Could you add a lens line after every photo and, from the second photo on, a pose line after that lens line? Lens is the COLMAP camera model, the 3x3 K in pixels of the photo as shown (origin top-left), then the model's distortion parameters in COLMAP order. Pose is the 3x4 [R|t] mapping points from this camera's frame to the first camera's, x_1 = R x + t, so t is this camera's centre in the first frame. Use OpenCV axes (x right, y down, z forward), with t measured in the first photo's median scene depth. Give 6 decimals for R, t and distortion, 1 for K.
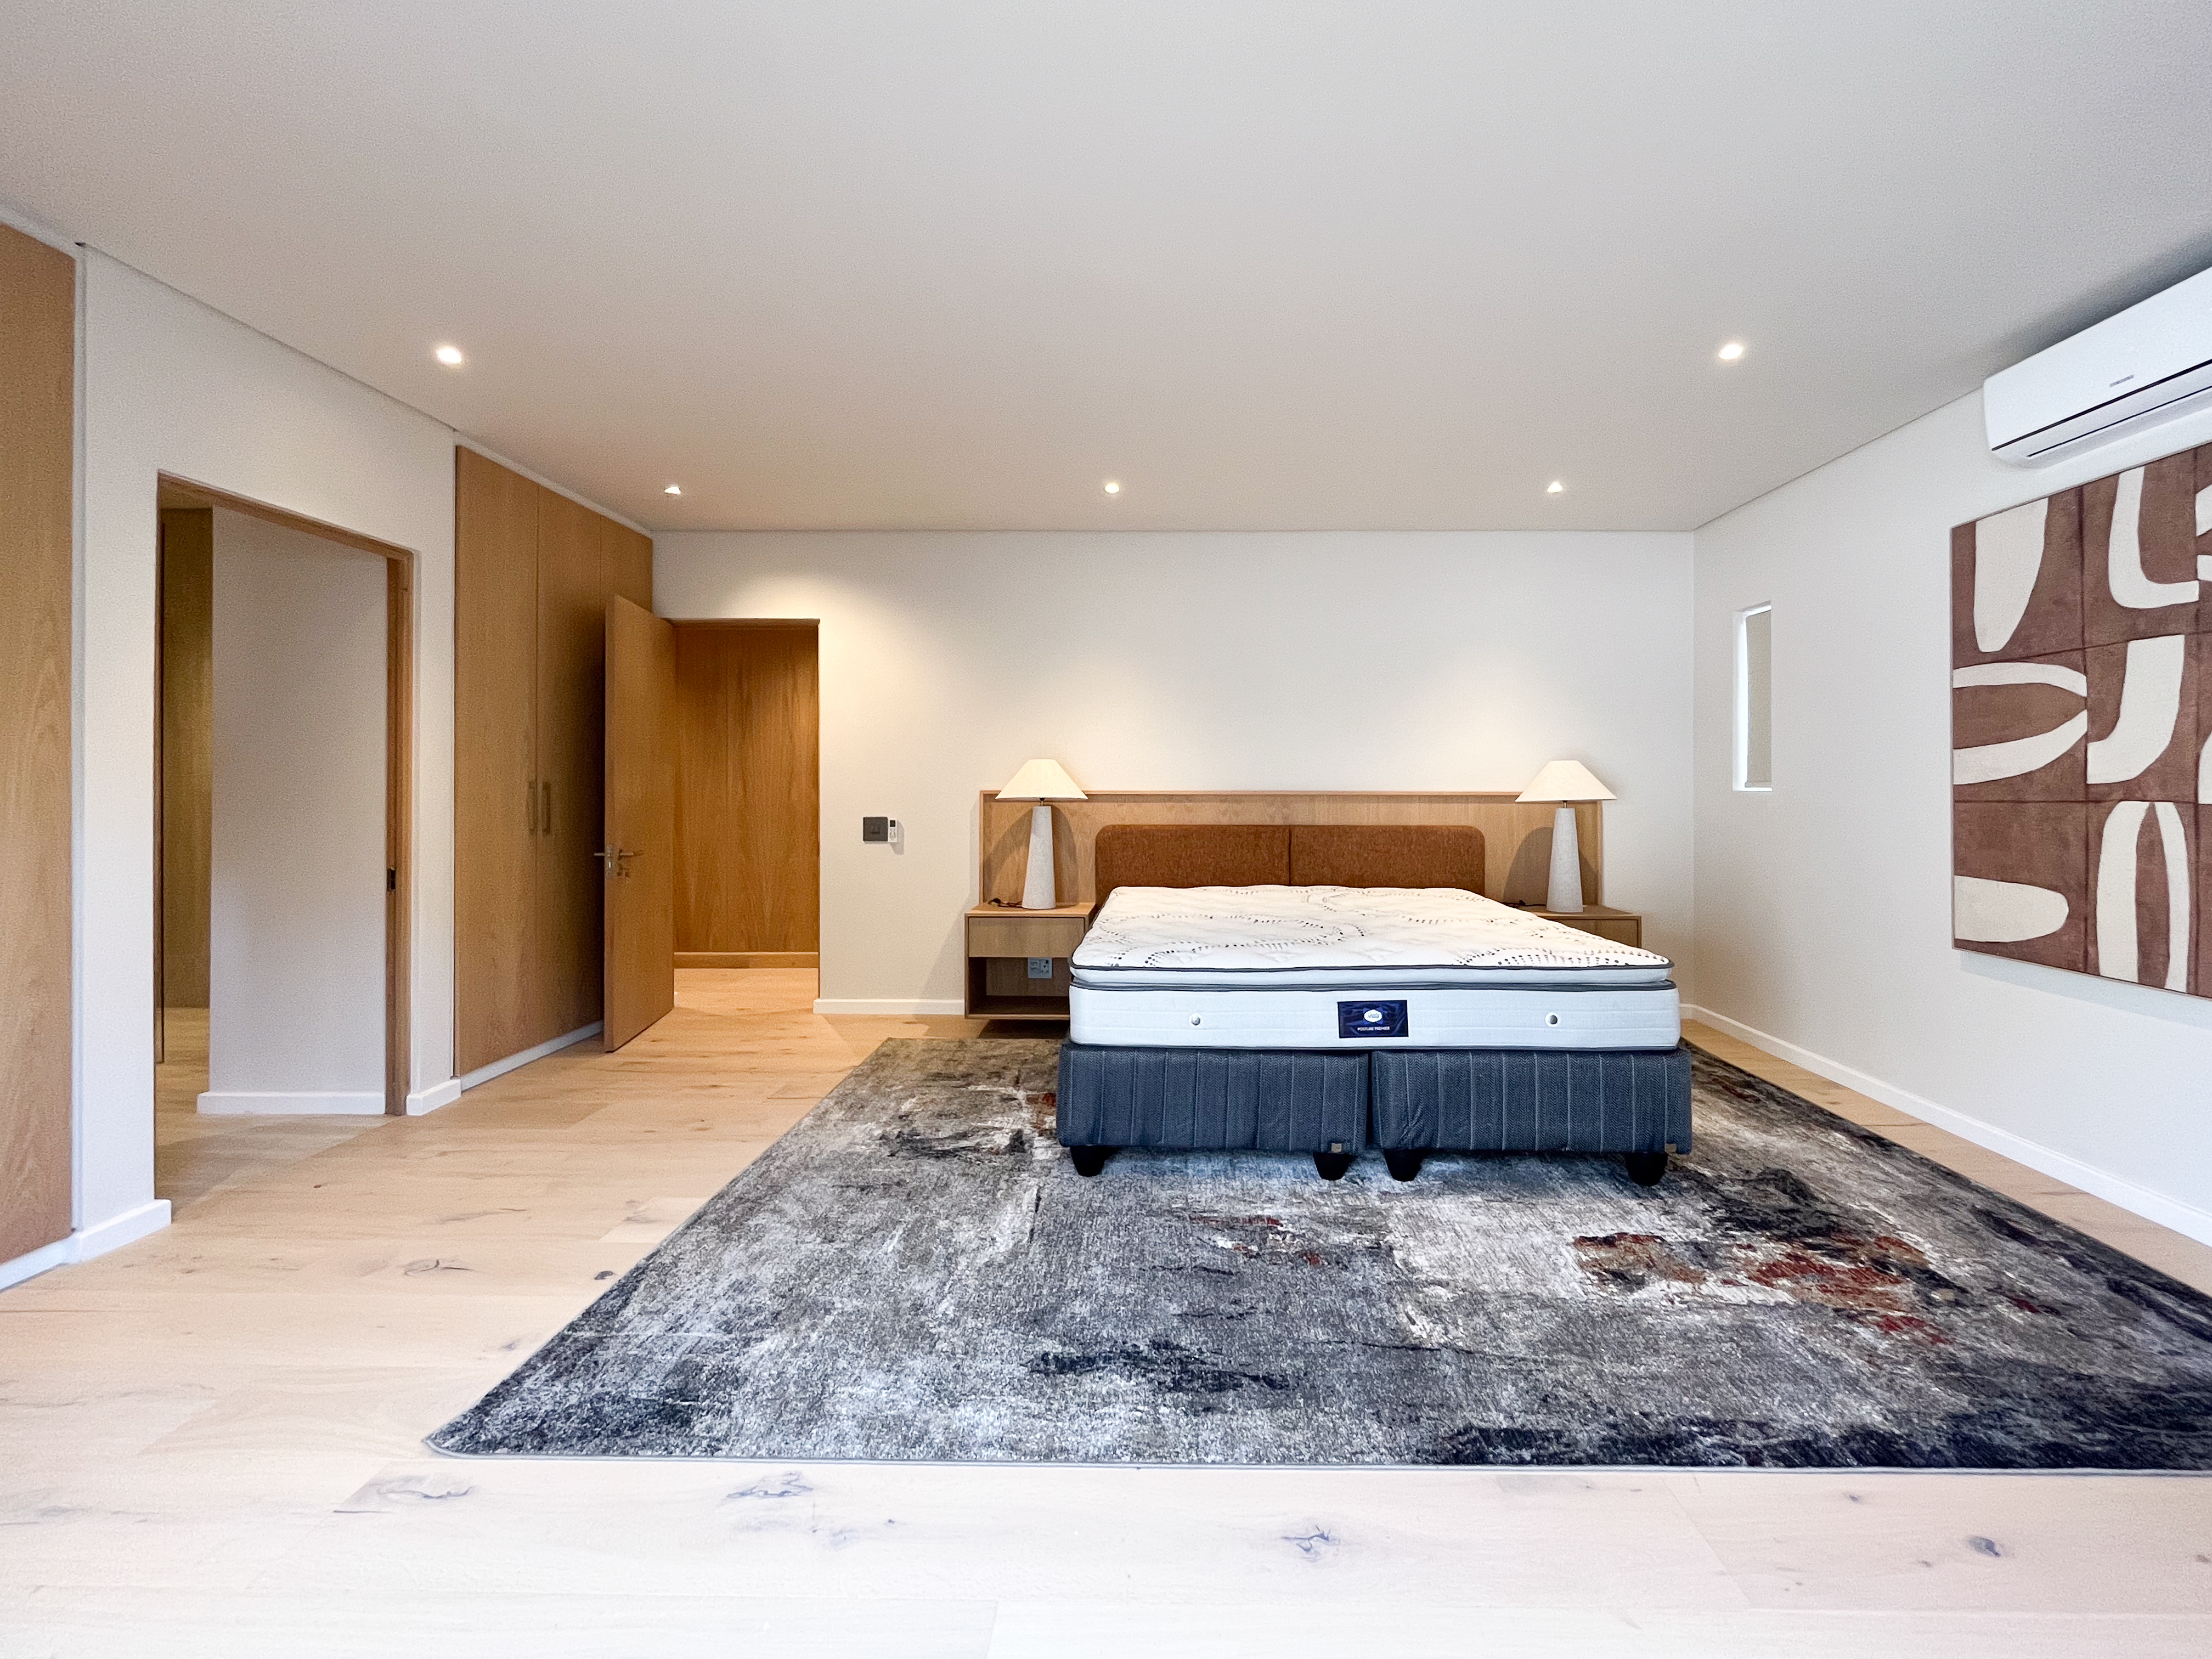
lens RADIAL K [[916.6, 0, 1179.2], [0, 916.6, 787.7], [0, 0, 1]] dist [-0.001880, -0.000917]
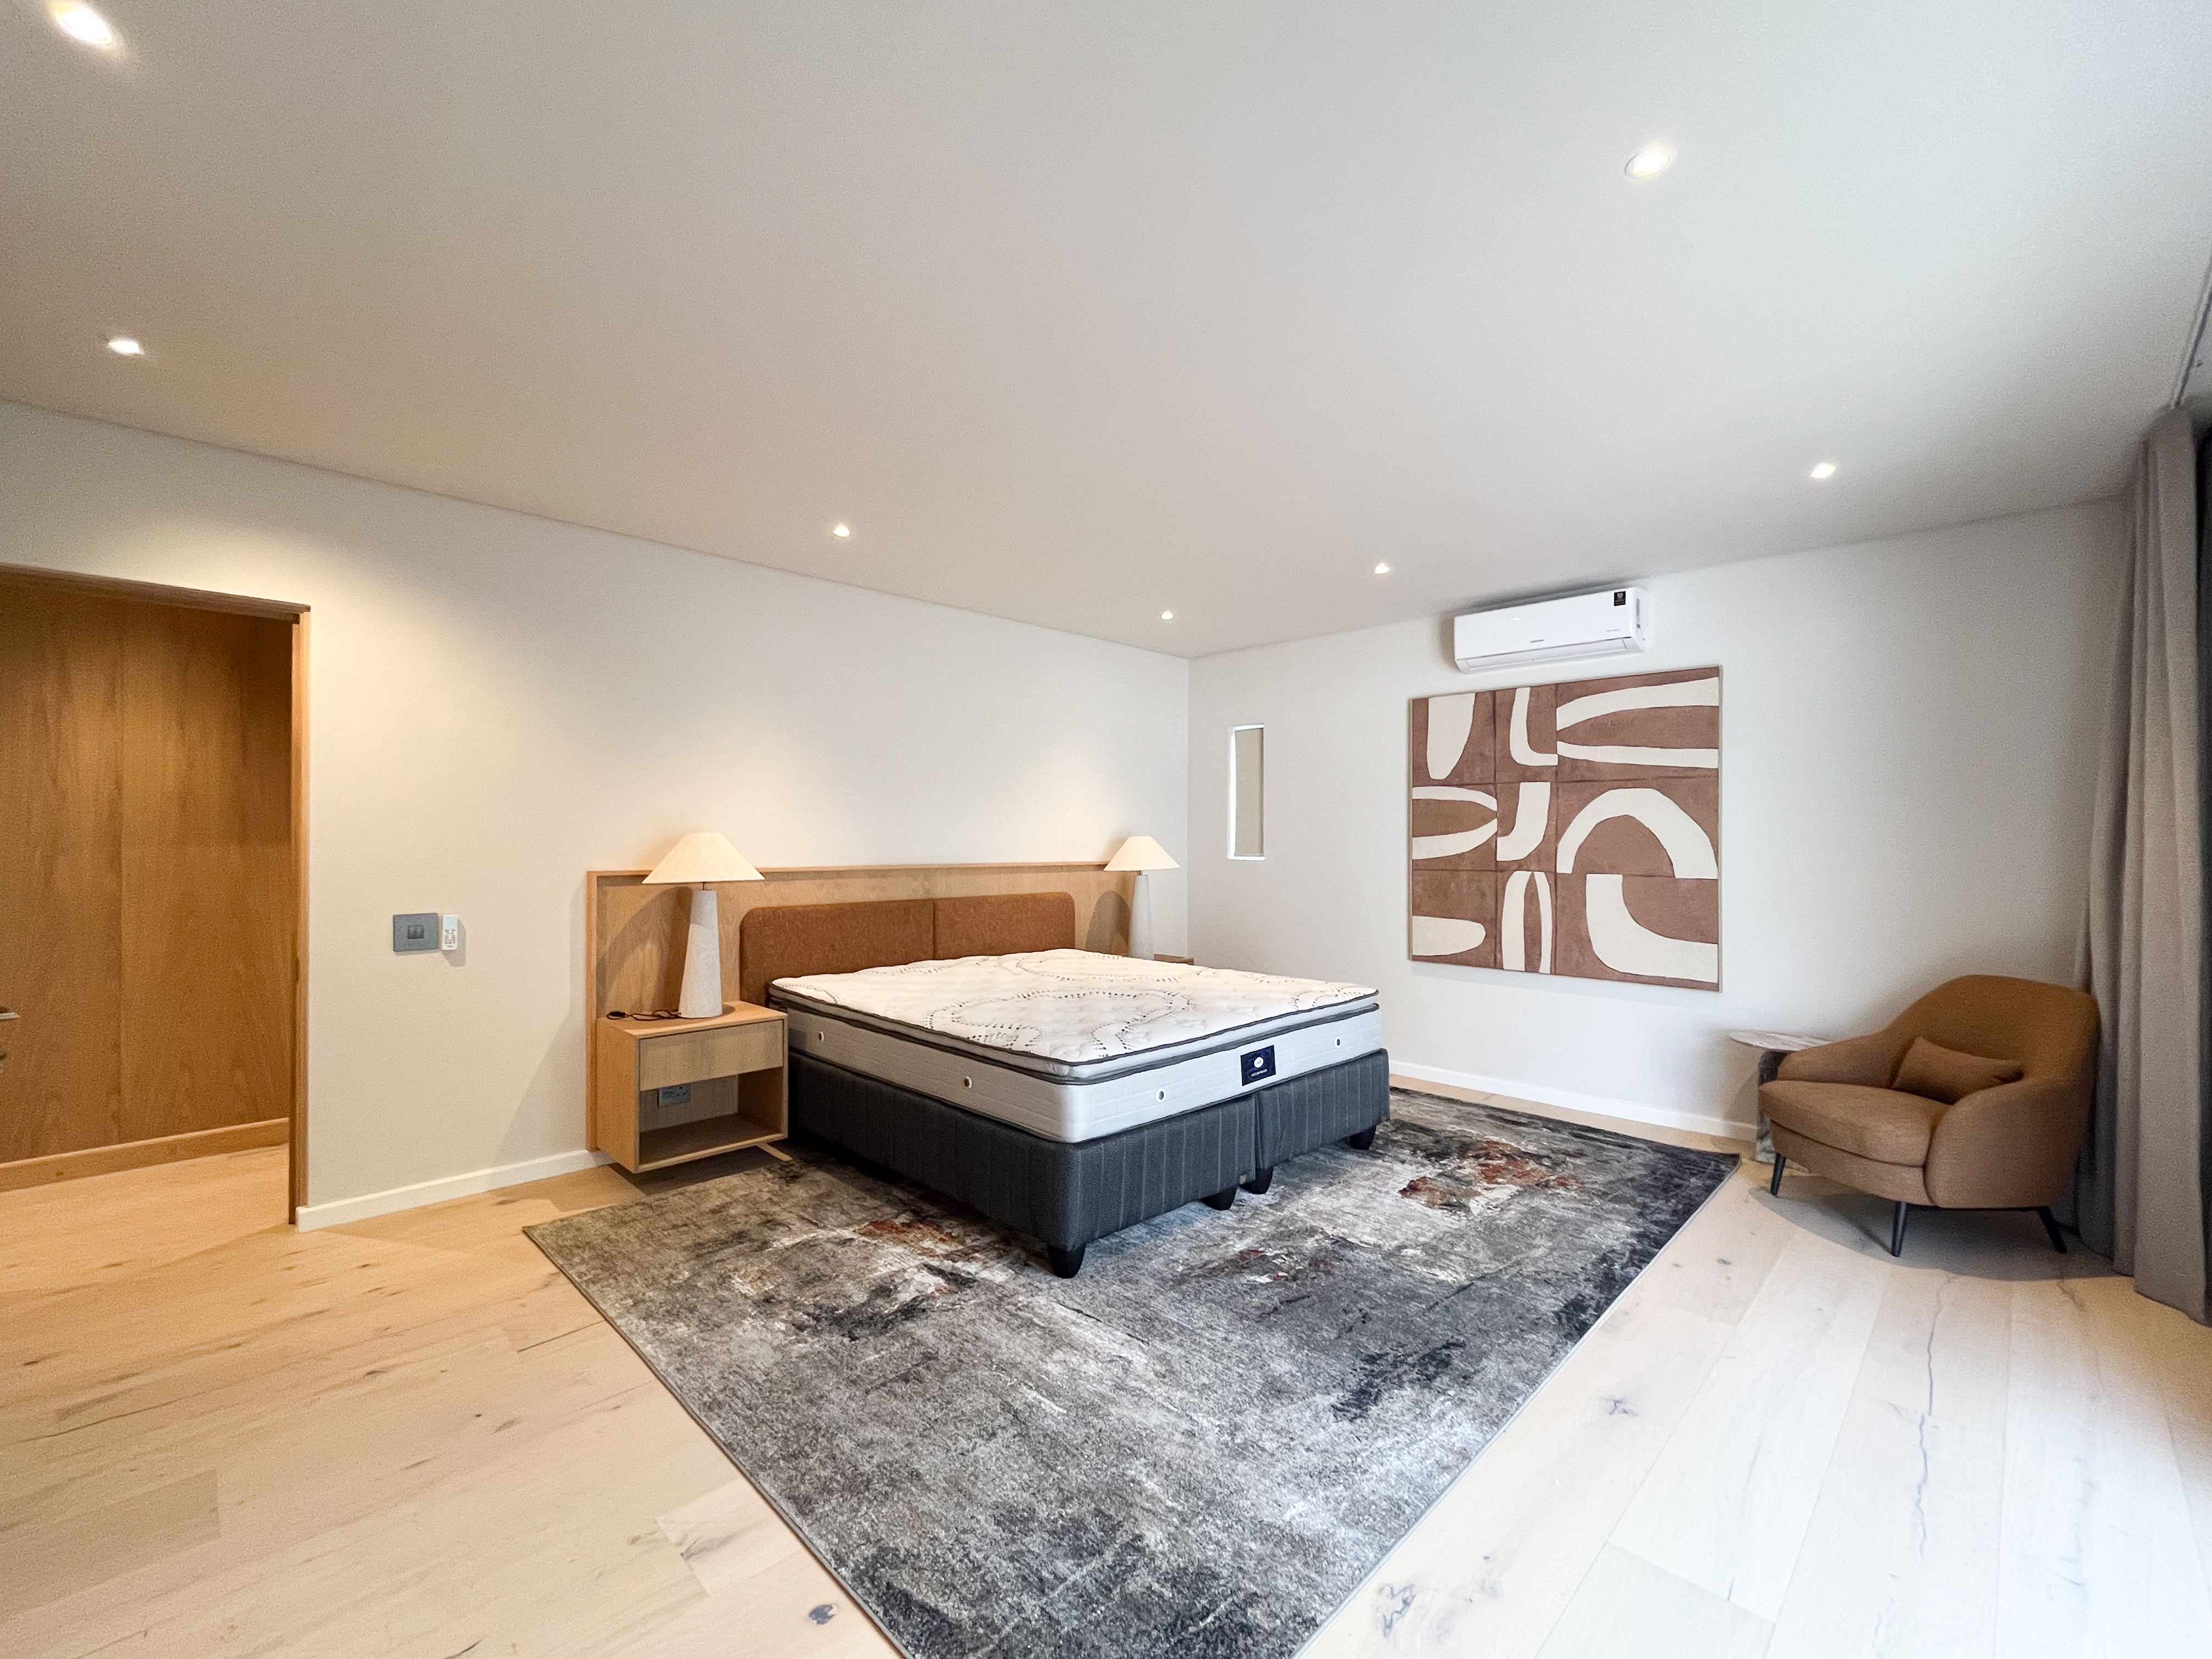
lens RADIAL K [[916.6, 0, 1105.0], [0, 916.6, 835.9], [0, 0, 1]] dist [-0.001880, -0.000917]
pose [[0.705891, 0.003756, 0.708310, -0.789496], [-0.004478, 0.999990, -0.000840, -0.047552], [-0.708306, -0.002579, 0.705901, 0.292341]]
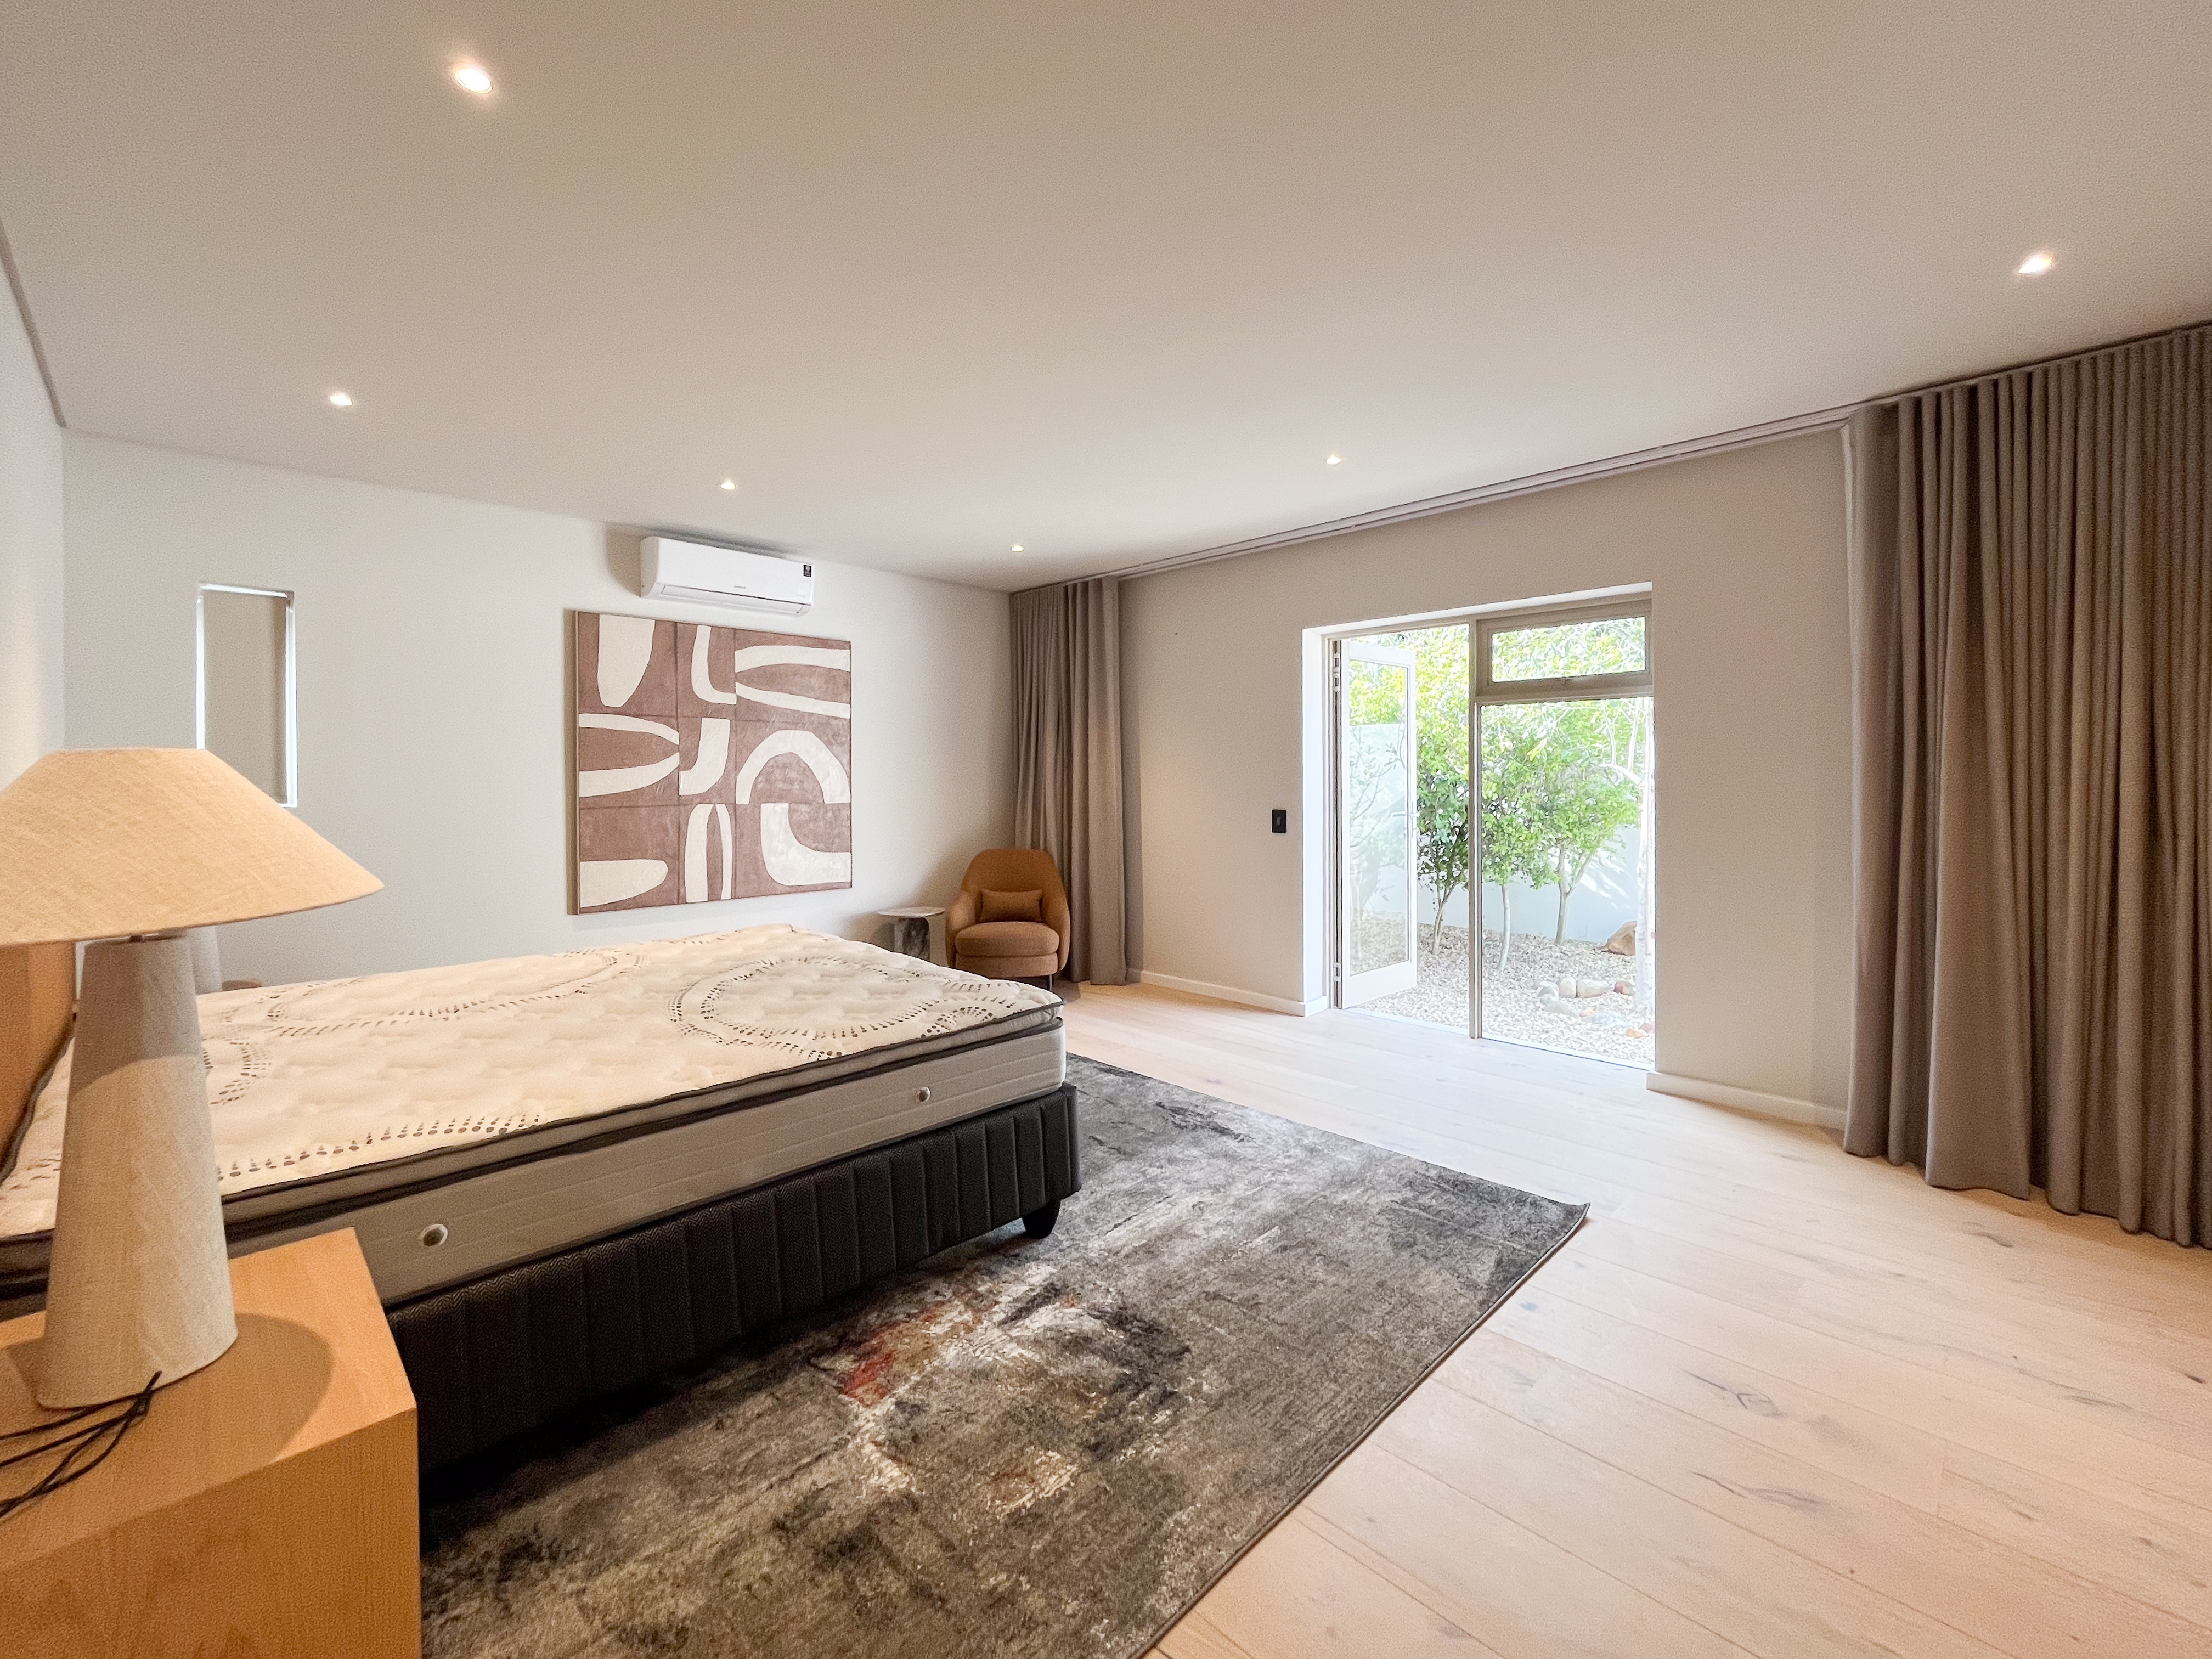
lens RADIAL K [[916.6, 0, 1112.4], [0, 916.6, 783.5], [0, 0, 1]] dist [-0.001880, -0.000917]
pose [[-0.700328, -0.002499, 0.713817, -0.828532], [0.002970, 0.999975, 0.006415, -0.035115], [-0.713815, 0.006612, -0.700303, 1.640515]]
